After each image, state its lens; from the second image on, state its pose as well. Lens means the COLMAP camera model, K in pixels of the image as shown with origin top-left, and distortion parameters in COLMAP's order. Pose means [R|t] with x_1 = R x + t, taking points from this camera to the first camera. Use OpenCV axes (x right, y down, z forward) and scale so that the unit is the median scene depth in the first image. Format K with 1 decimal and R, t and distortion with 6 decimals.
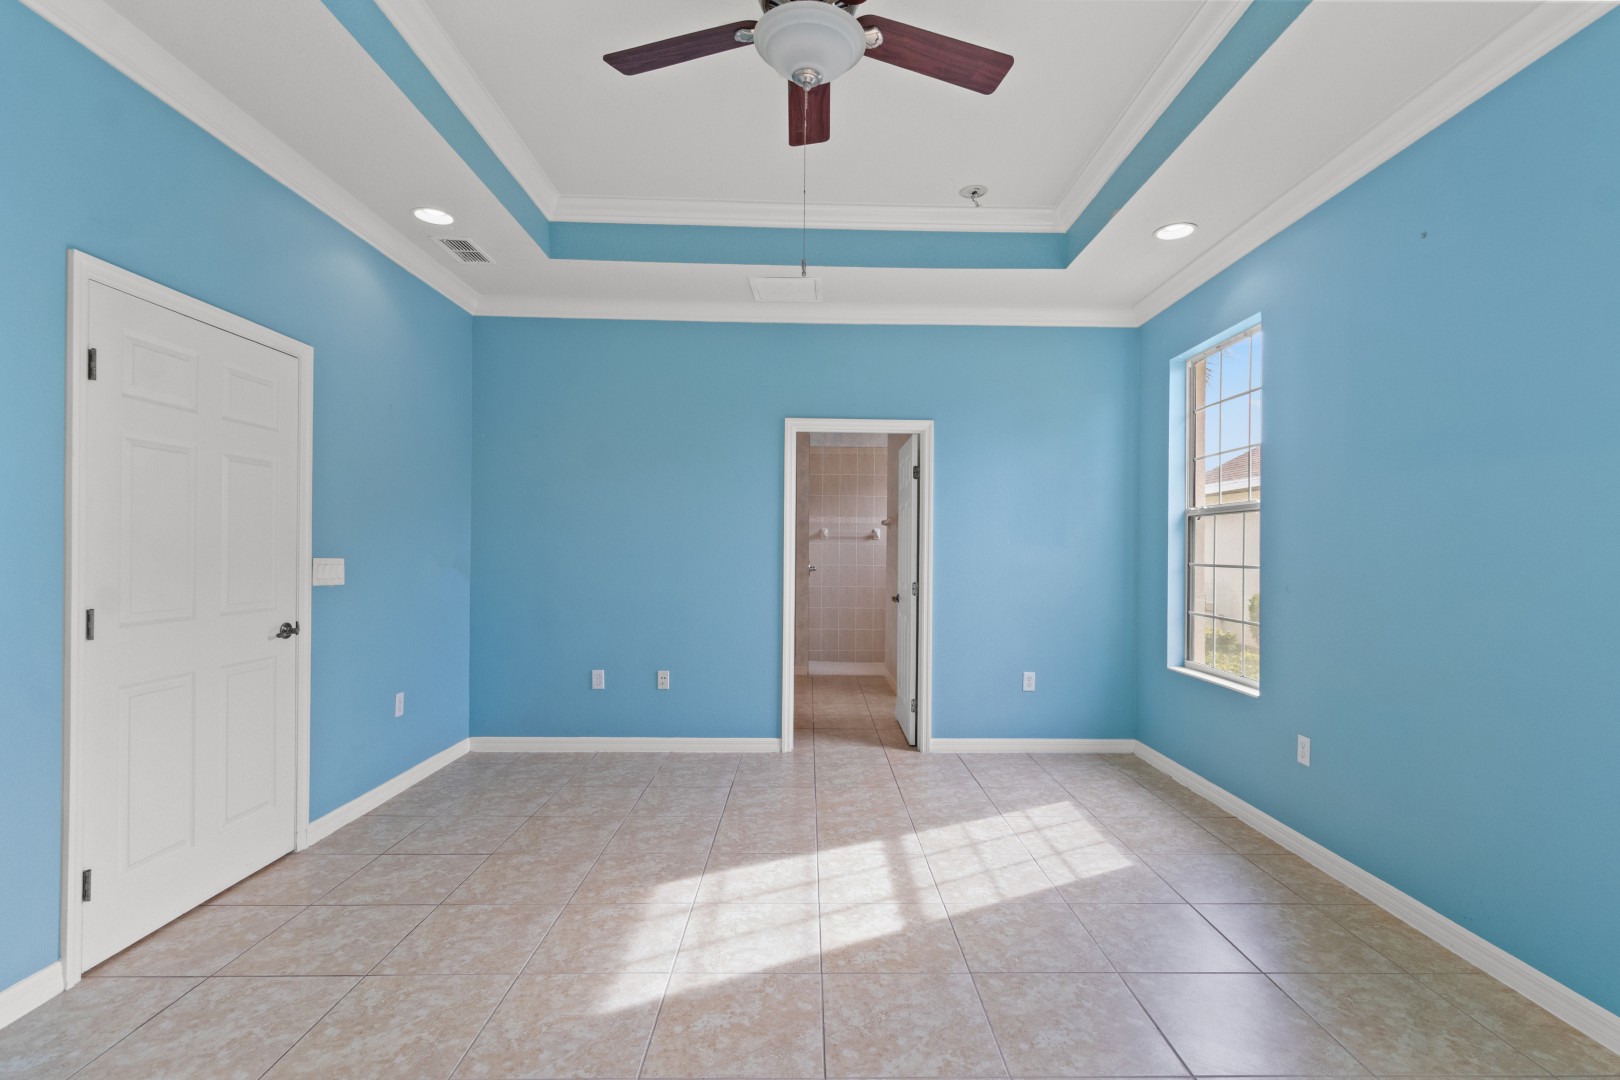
lens RADIAL K [[759.3, 0, 811.3], [0, 759.3, 549.0], [0, 0, 1]] dist [0.002002, 0.000697]
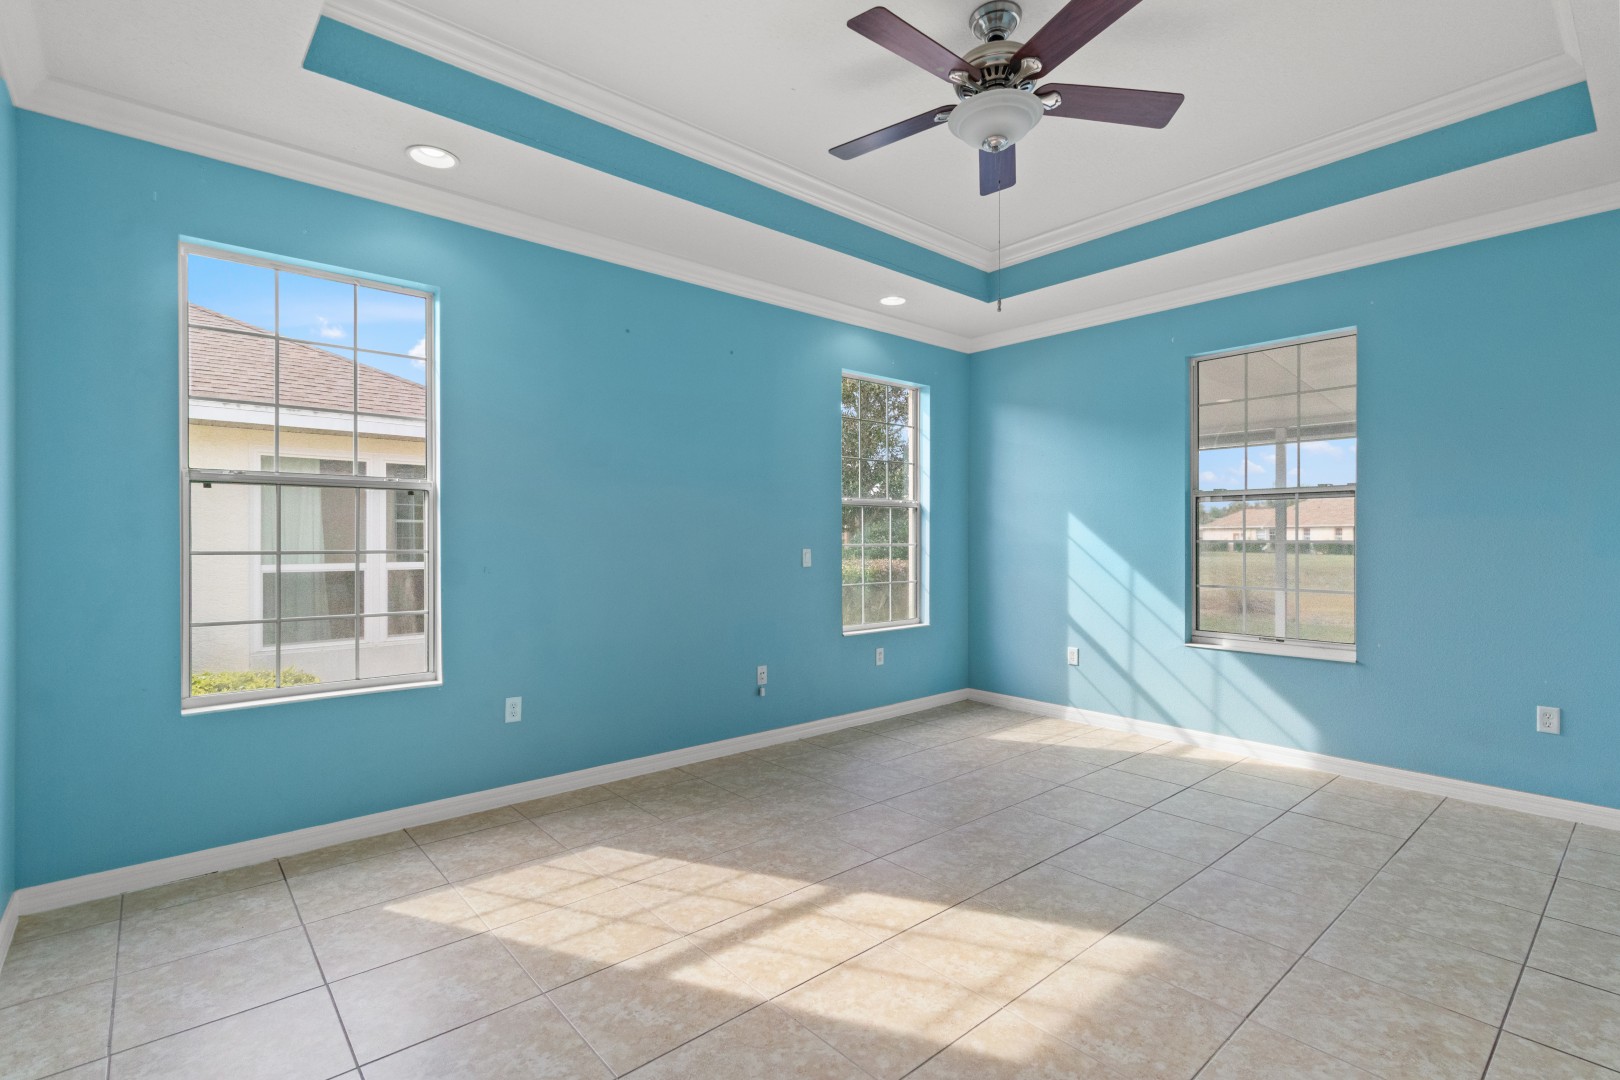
lens RADIAL K [[759.3, 0, 837.2], [0, 759.3, 538.7], [0, 0, 1]] dist [0.002002, 0.000697]
pose [[-0.669394, -0.008727, 0.742857, -0.545334], [-0.007481, 0.999959, 0.005006, 0.000109], [-0.742870, -0.002207, -0.669432, 1.479085]]
